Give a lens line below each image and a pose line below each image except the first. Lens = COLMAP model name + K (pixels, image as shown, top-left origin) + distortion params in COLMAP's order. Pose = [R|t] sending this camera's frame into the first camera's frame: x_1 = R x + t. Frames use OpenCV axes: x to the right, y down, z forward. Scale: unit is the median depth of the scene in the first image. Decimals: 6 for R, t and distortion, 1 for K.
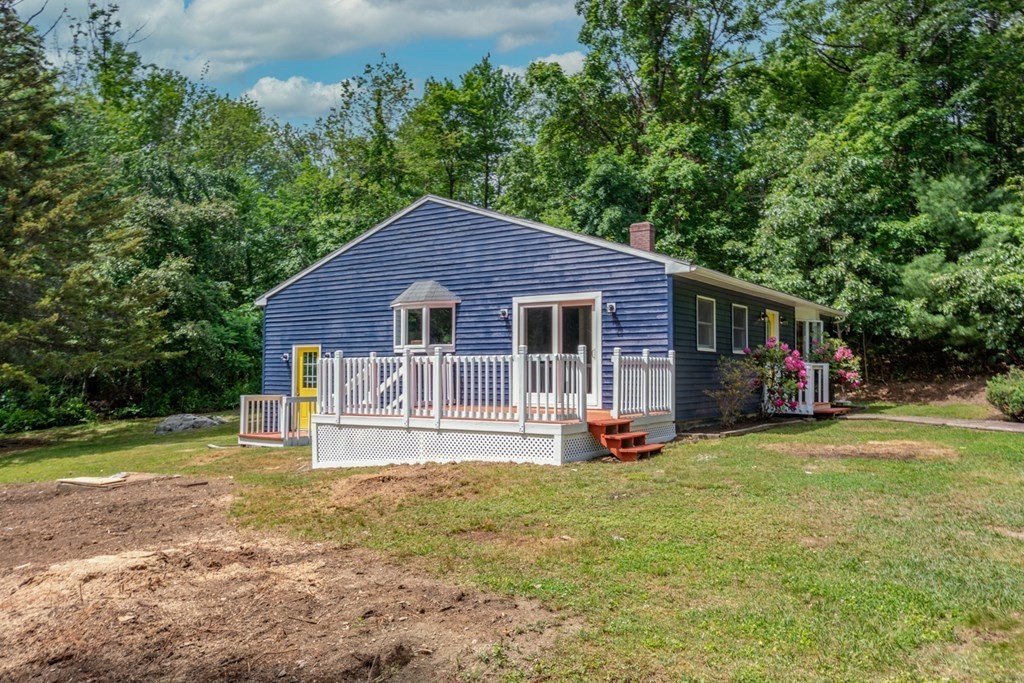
lens RADIAL K [[806.9, 0, 503.0], [0, 806.9, 335.3], [0, 0, 1]] dist [0.003060, -0.011781]
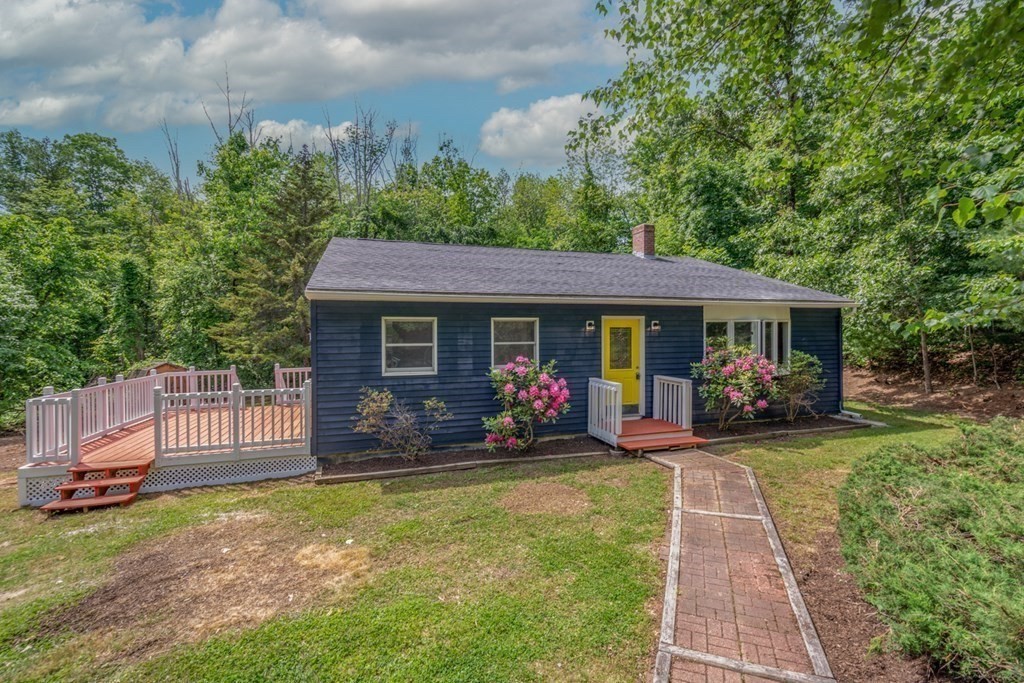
lens RADIAL K [[465.9, 0, 513.1], [0, 465.9, 335.1], [0, 0, 1]] dist [0.001892, 0.000015]
pose [[0.787624, -0.003569, -0.616146, 0.614718], [0.039055, 0.998262, 0.044141, -0.041002], [0.614917, -0.058830, 0.786394, 0.596716]]
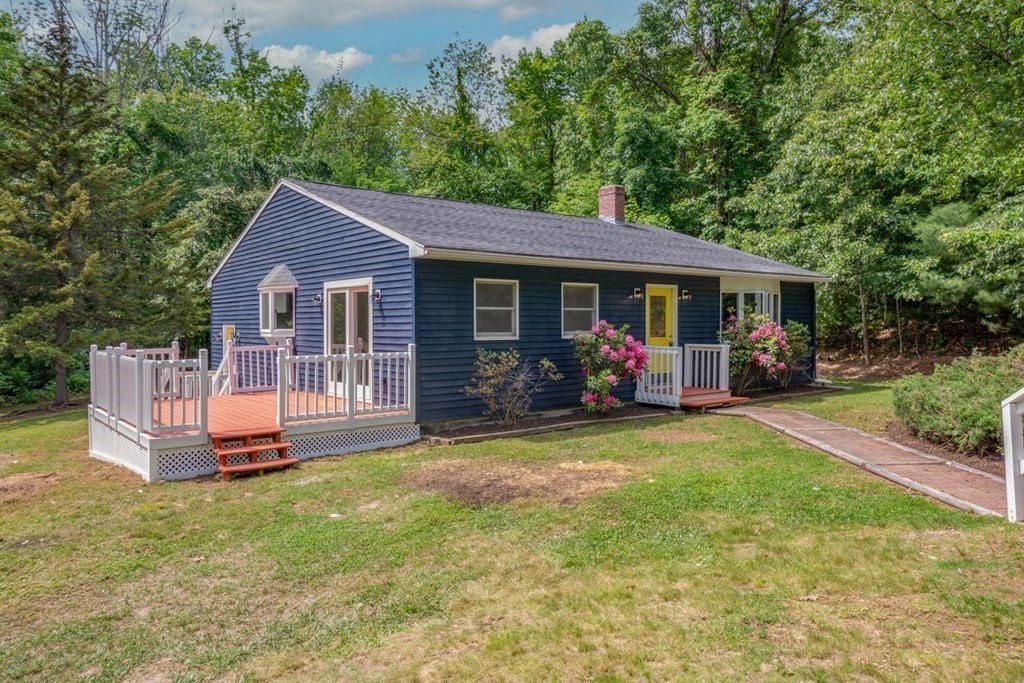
lens RADIAL K [[729.5, 0, 504.6], [0, 729.5, 325.3], [0, 0, 1]] dist [-0.003339, -0.008849]
pose [[0.953123, -0.004804, -0.302546, 0.459806], [0.021196, 0.998478, 0.050922, -0.033755], [0.301841, -0.054947, 0.951774, 0.216949]]
